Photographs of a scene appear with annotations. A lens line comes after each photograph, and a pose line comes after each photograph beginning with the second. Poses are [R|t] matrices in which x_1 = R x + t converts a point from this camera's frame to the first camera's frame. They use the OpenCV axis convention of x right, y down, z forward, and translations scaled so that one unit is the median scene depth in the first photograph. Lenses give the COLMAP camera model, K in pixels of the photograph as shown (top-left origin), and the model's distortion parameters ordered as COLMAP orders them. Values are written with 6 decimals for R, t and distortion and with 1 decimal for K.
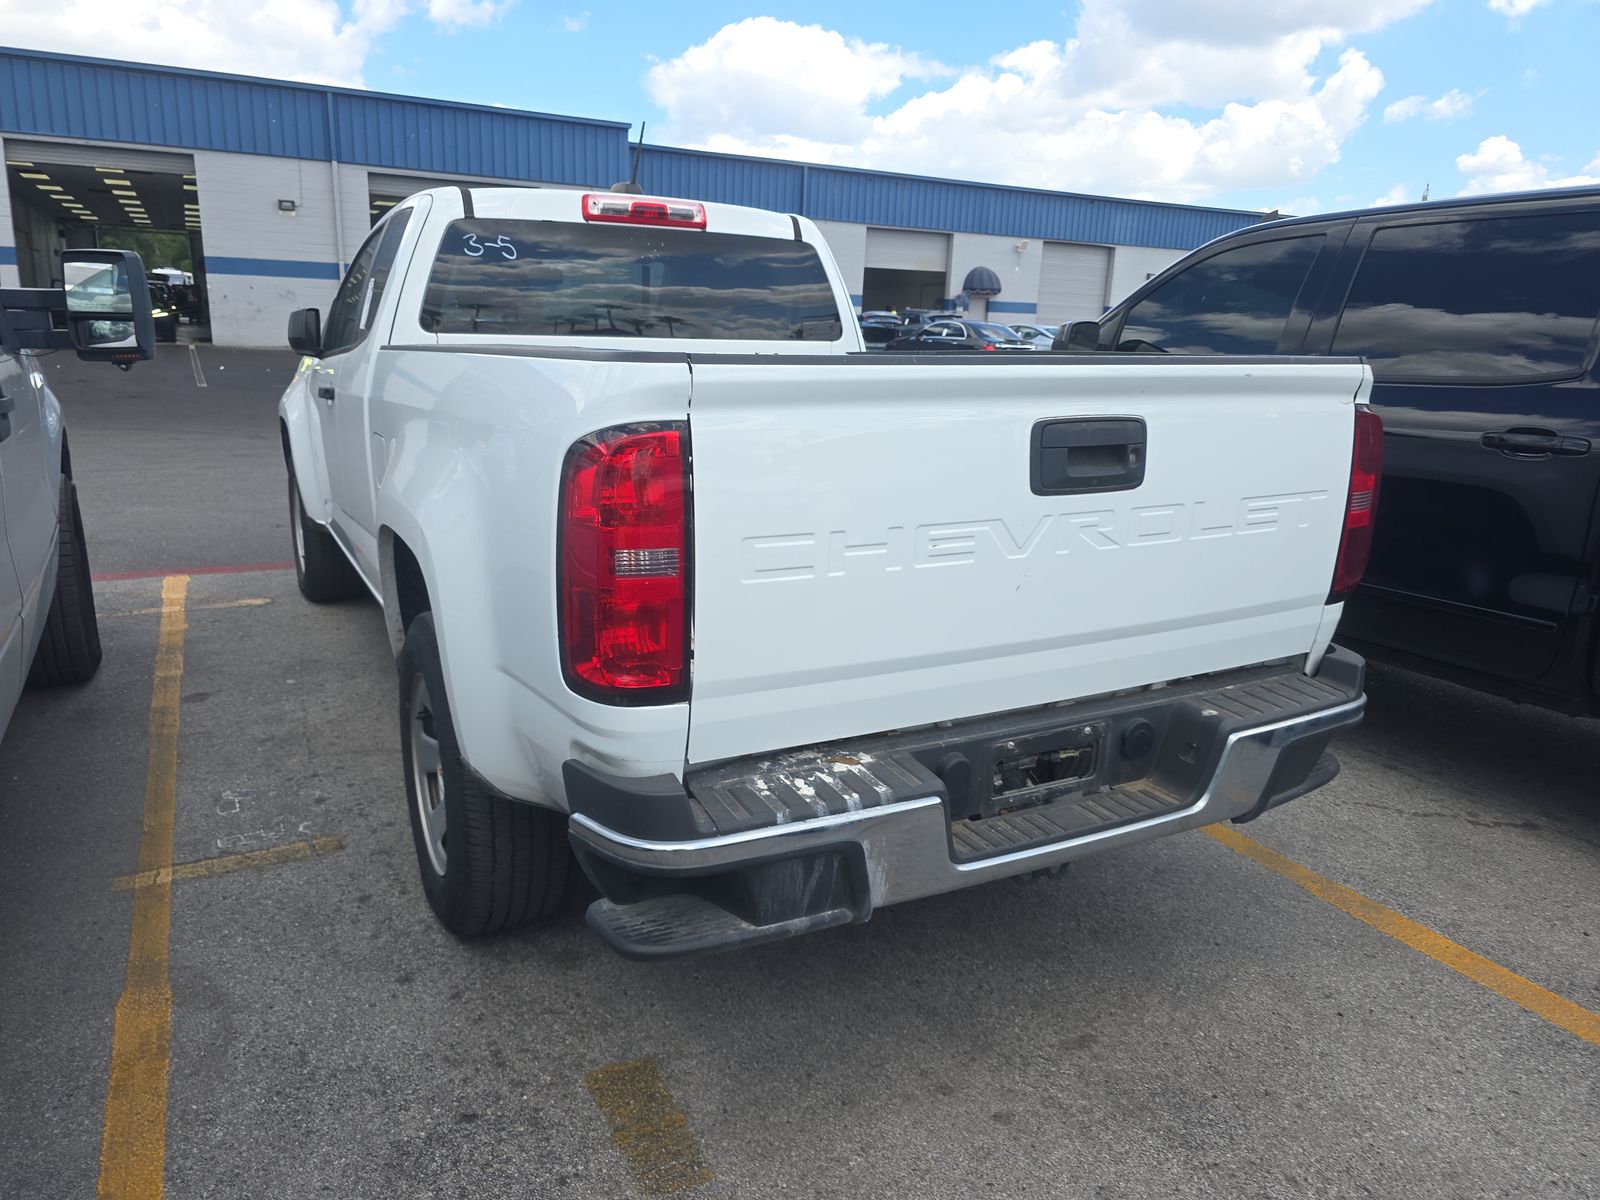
lens RADIAL K [[1097.7, 0, 804.5], [0, 1097.7, 571.2], [0, 0, 1]] dist [0.039821, -0.038609]
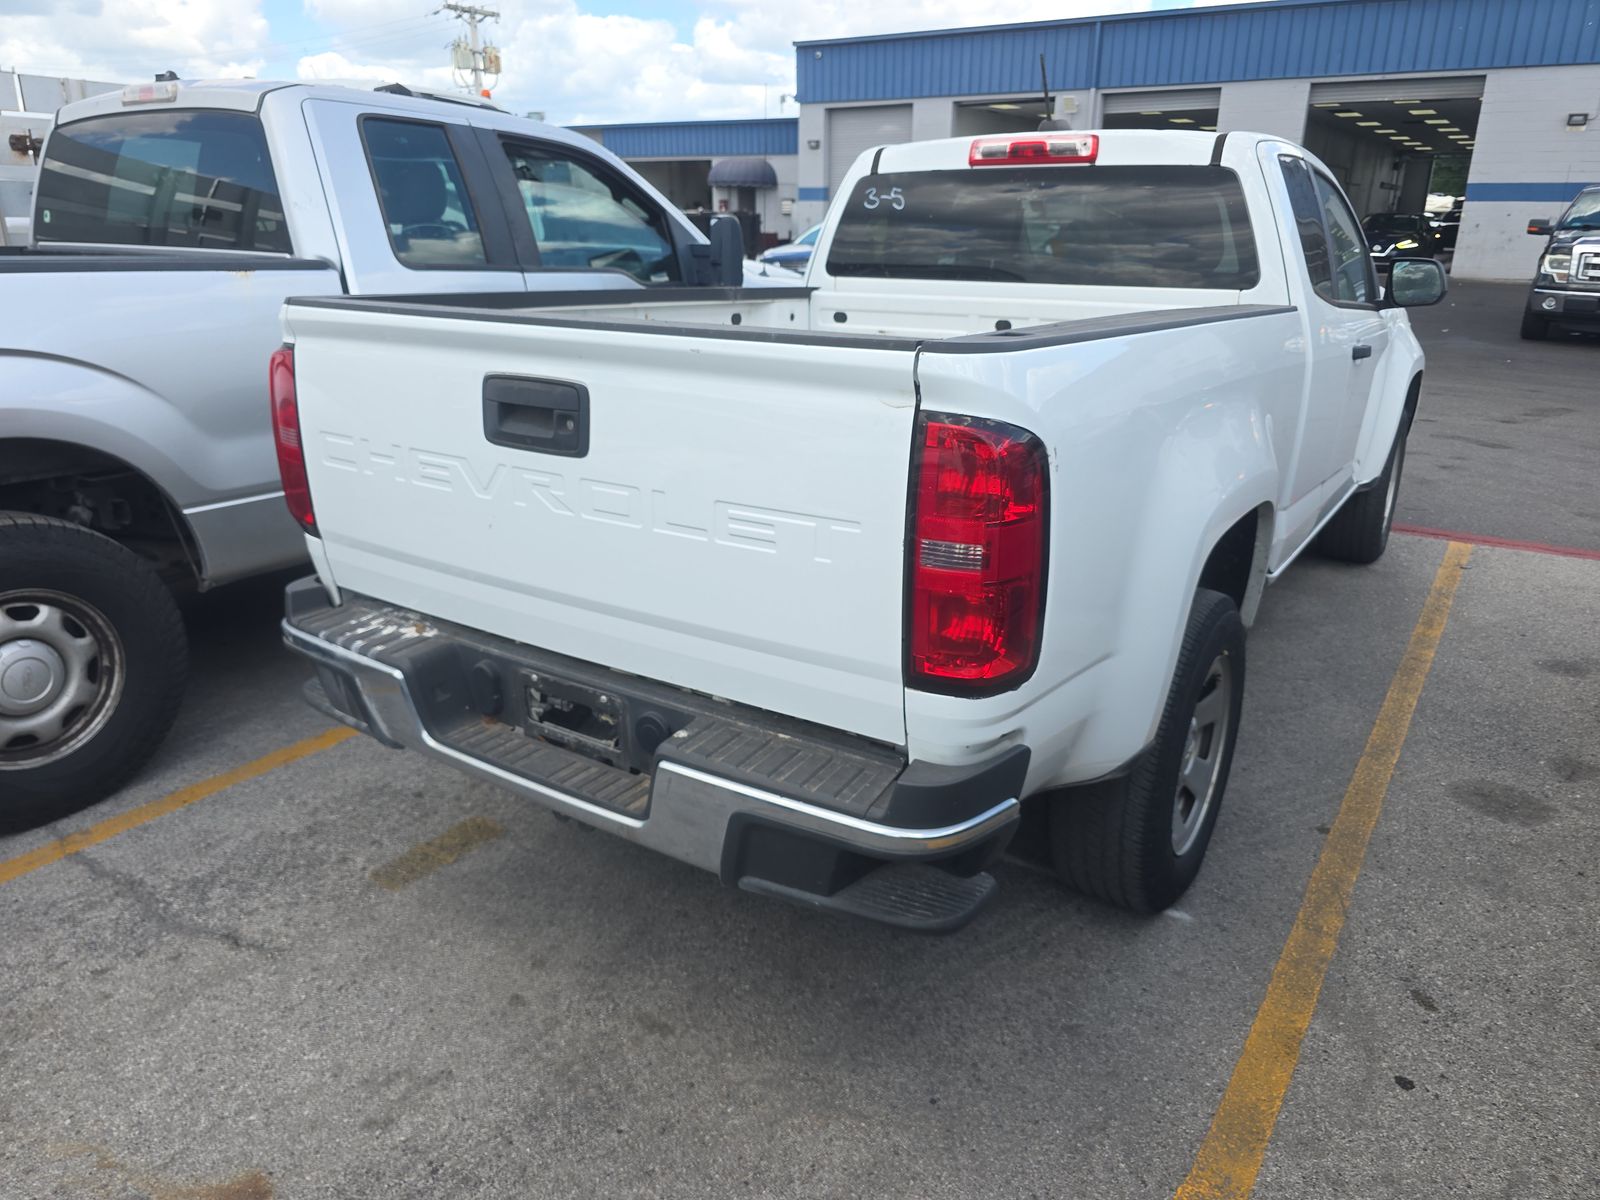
lens RADIAL K [[1097.7, 0, 804.5], [0, 1097.7, 571.2], [0, 0, 1]] dist [0.039821, -0.038609]
pose [[0.466956, 0.243320, -0.850146, 1.086809], [-0.191753, 0.966385, 0.171265, -0.160696], [0.863240, 0.083045, 0.497917, 0.619657]]
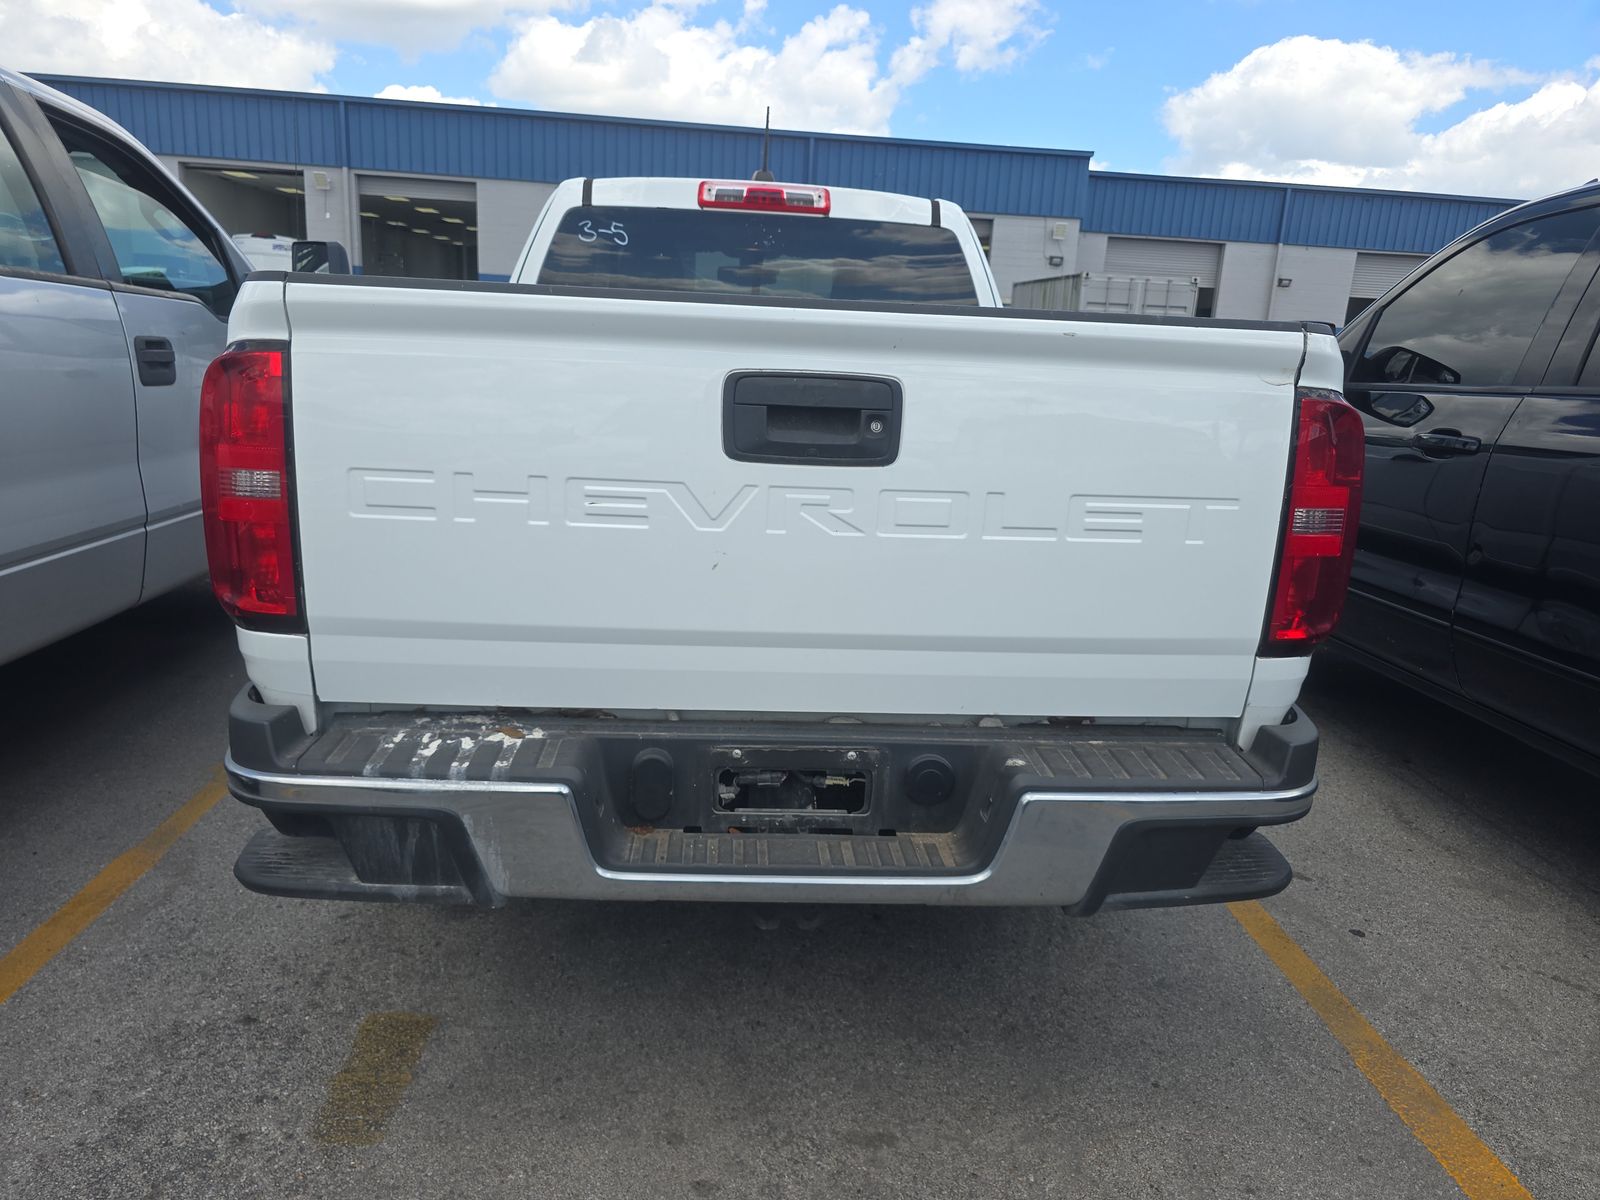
lens RADIAL K [[1097.7, 0, 804.5], [0, 1097.7, 571.2], [0, 0, 1]] dist [0.039821, -0.038609]
pose [[0.911211, 0.102752, -0.398920, 0.511750], [-0.114580, 0.993397, -0.005848, 0.013356], [0.395685, 0.051037, 0.916967, 0.203479]]
